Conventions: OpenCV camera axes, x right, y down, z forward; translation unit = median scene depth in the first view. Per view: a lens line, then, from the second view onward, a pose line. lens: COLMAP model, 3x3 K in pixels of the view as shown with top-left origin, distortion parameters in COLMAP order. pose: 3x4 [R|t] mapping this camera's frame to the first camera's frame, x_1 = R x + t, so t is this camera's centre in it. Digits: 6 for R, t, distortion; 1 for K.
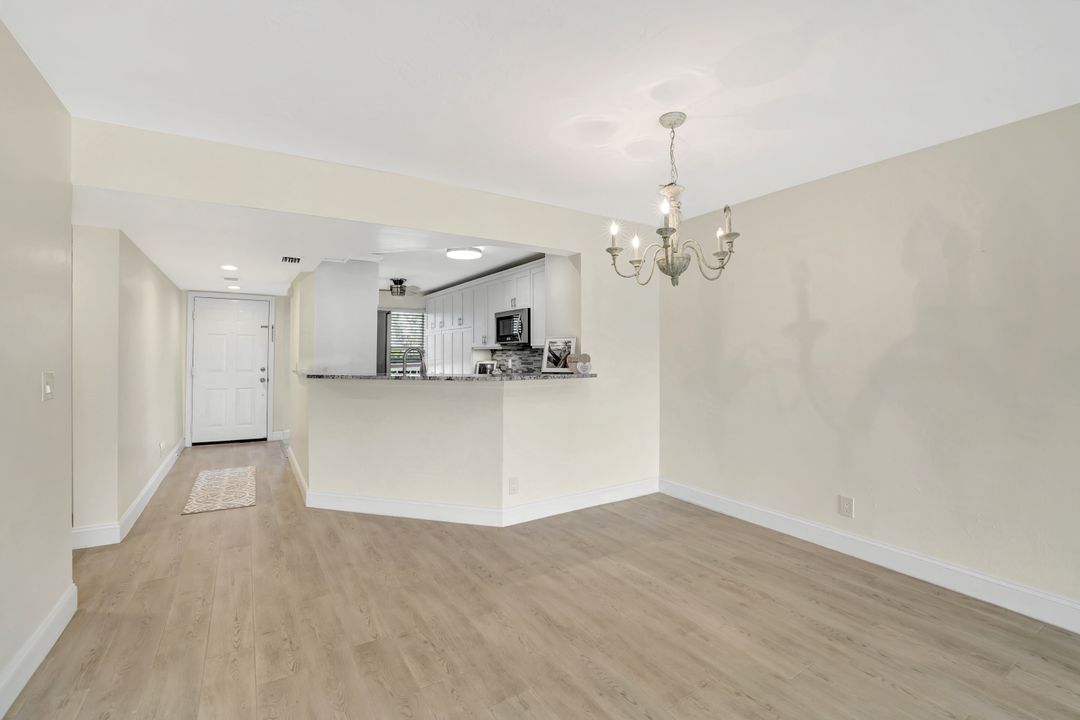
lens RADIAL K [[464.5, 0, 521.9], [0, 464.5, 351.4], [0, 0, 1]] dist [-0.049613, 0.019542]
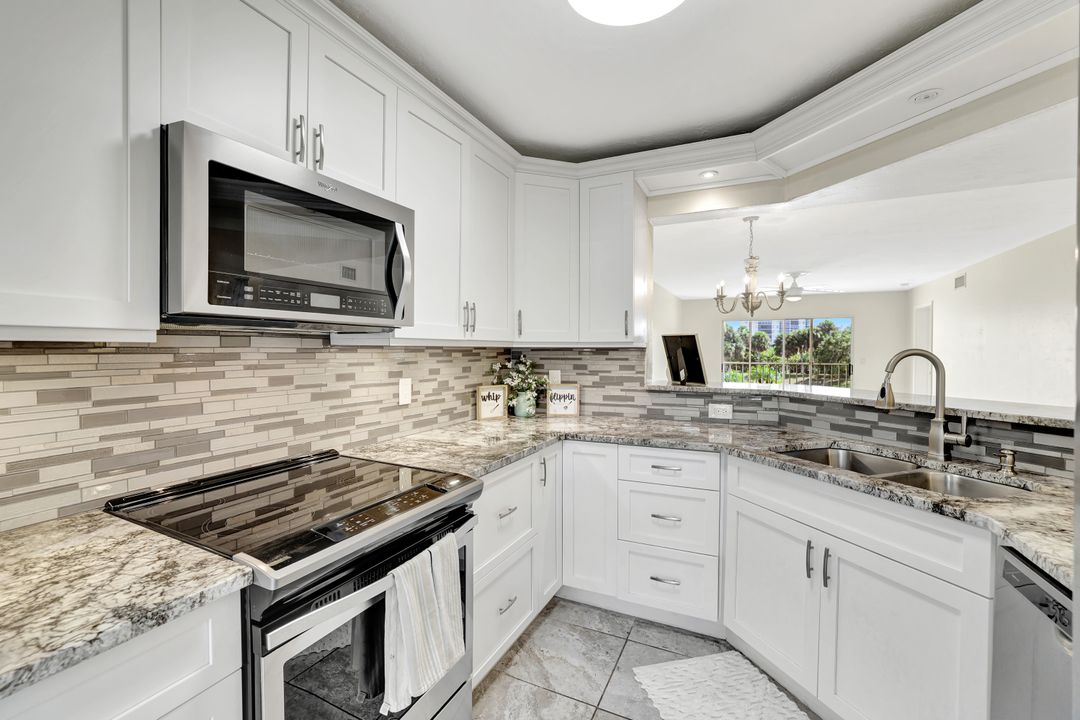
lens RADIAL K [[471.0, 0, 519.7], [0, 471.0, 353.9], [0, 0, 1]] dist [-0.047874, 0.018827]
pose [[-0.533107, -0.008359, 0.846007, -0.515634], [-0.005947, 0.999964, 0.006133, -0.006429], [-0.846027, -0.001762, -0.533137, 1.979803]]
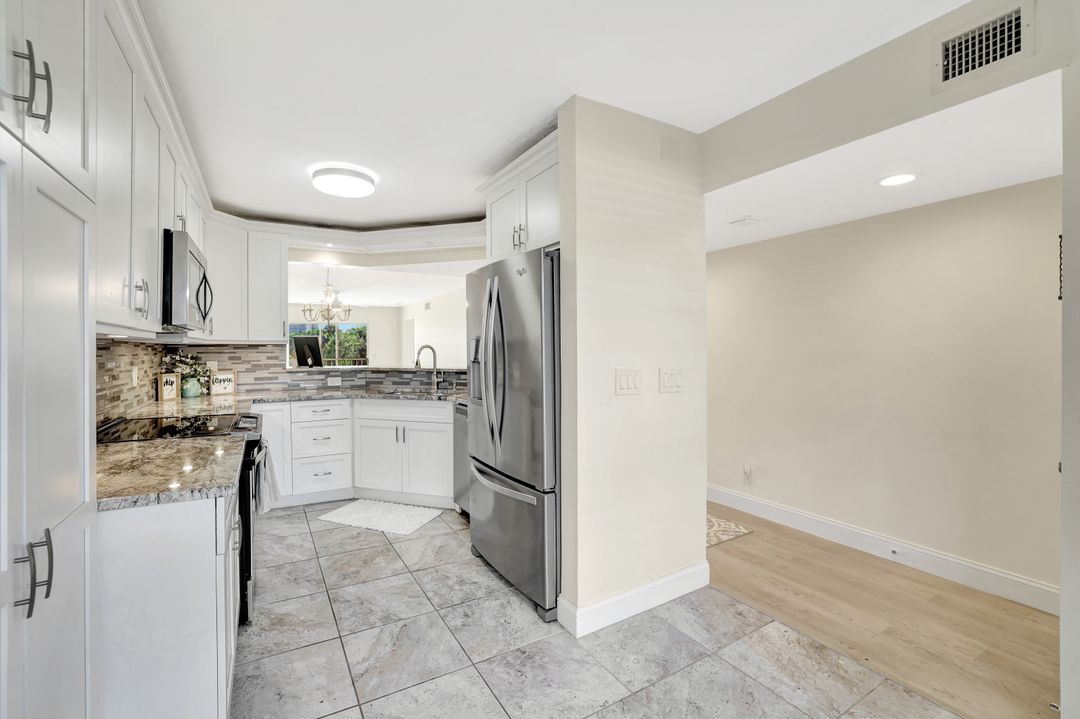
lens RADIAL K [[464.5, 0, 521.9], [0, 464.5, 350.9], [0, 0, 1]] dist [-0.049613, 0.019542]
pose [[-0.999659, 0.002105, 0.026045, -0.617091], [0.002059, 0.999996, -0.001758, 0.008470], [-0.026048, -0.001704, -0.999659, 2.644774]]
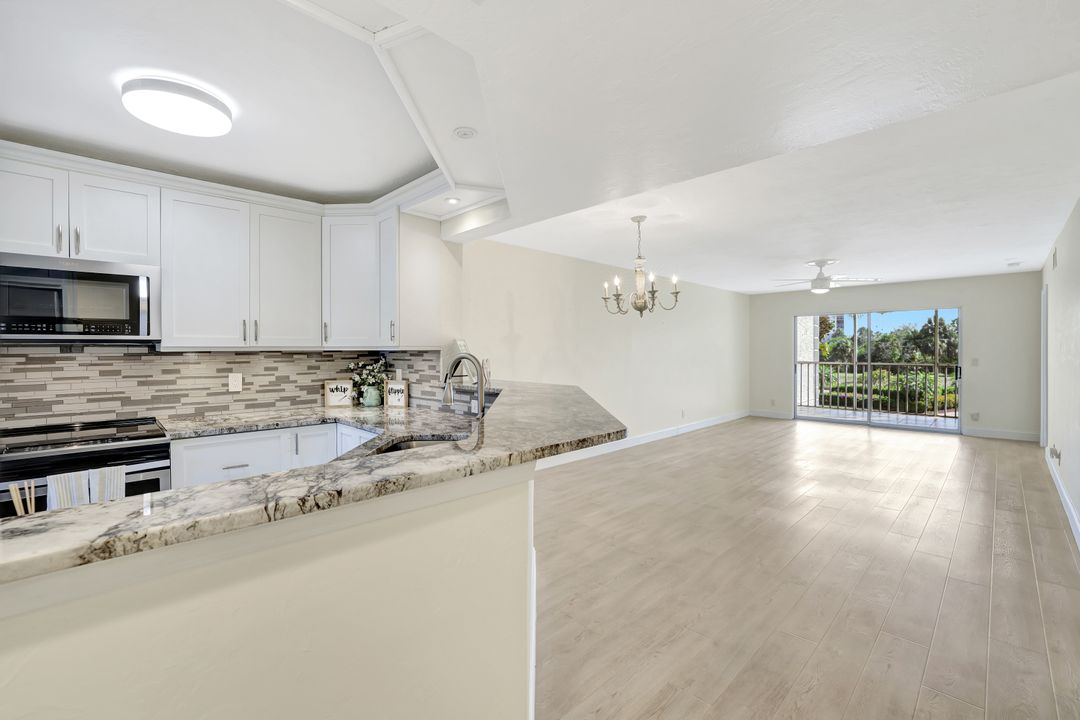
lens RADIAL K [[471.0, 0, 519.7], [0, 471.0, 353.9], [0, 0, 1]] dist [-0.047874, 0.018827]
pose [[-0.217621, -0.011291, 0.975968, -0.948867], [-0.002143, 0.999936, 0.011091, -0.018657], [-0.976031, 0.000322, -0.217631, 1.344386]]
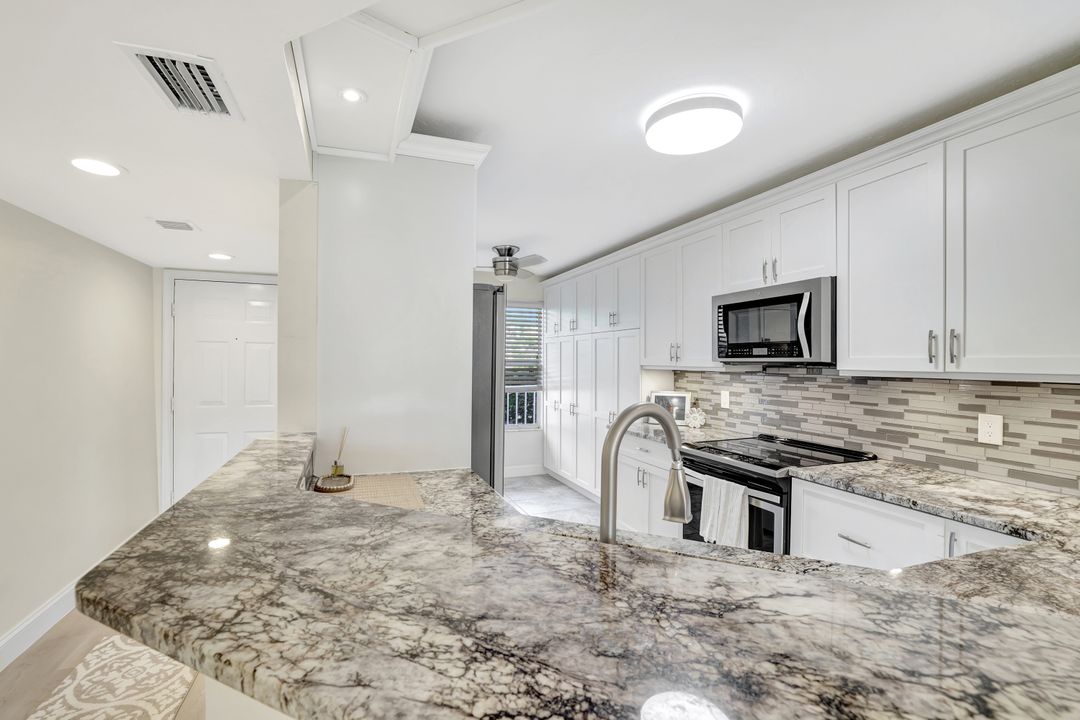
lens RADIAL K [[472.3, 0, 521.7], [0, 472.3, 358.5], [0, 0, 1]] dist [-0.048743, 0.018561]
pose [[0.980947, 0.004515, -0.194224, -0.312502], [-0.004332, 0.999990, 0.001365, -0.038019], [0.194228, -0.000498, 0.980956, 0.990874]]
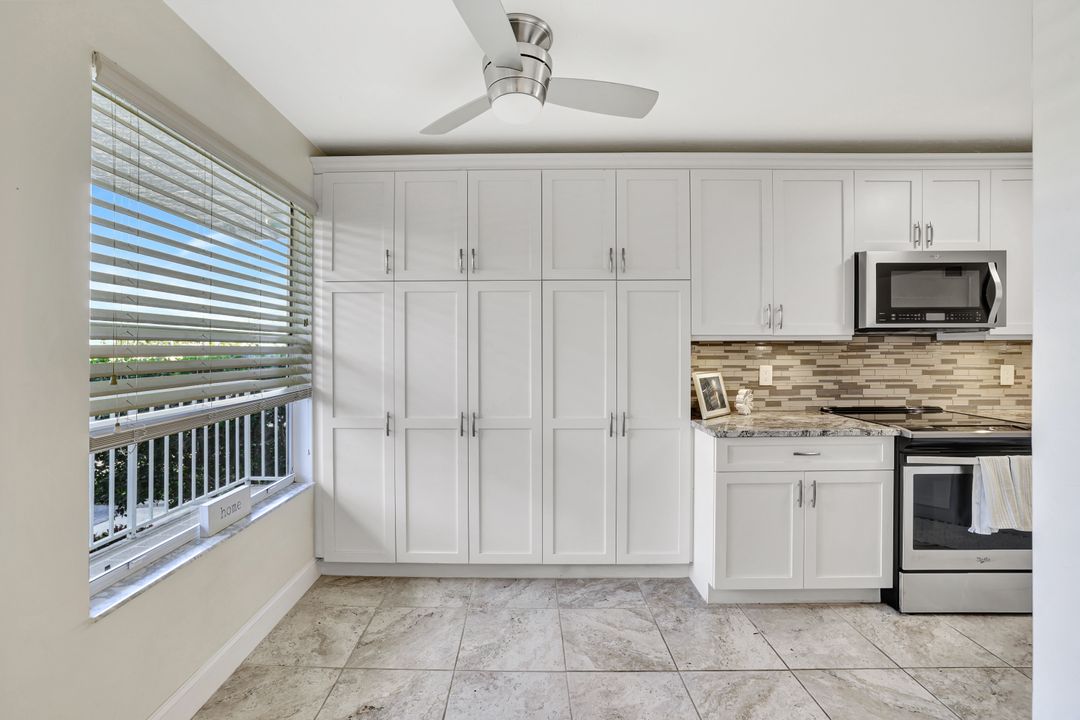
lens RADIAL K [[464.5, 0, 521.9], [0, 464.5, 351.4], [0, 0, 1]] dist [-0.049613, 0.019542]
pose [[0.523997, -0.005394, 0.851703, -1.099659], [-0.000911, 0.999976, 0.006894, 0.003921], [-0.851720, -0.004389, 0.523979, 2.102169]]
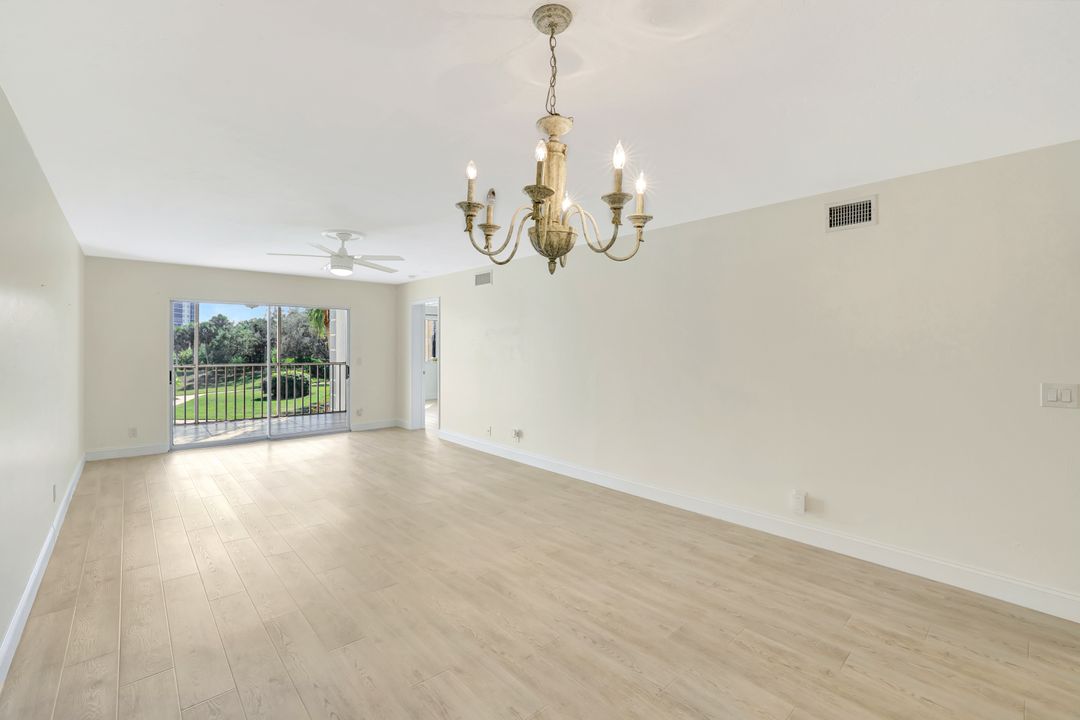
lens RADIAL K [[464.5, 0, 521.9], [0, 464.5, 351.4], [0, 0, 1]] dist [-0.049613, 0.019542]
pose [[-0.984040, -0.007638, -0.177786, 0.359691], [-0.008217, 0.999963, 0.002521, -0.024251], [0.177760, 0.003941, -0.984066, 1.215467]]
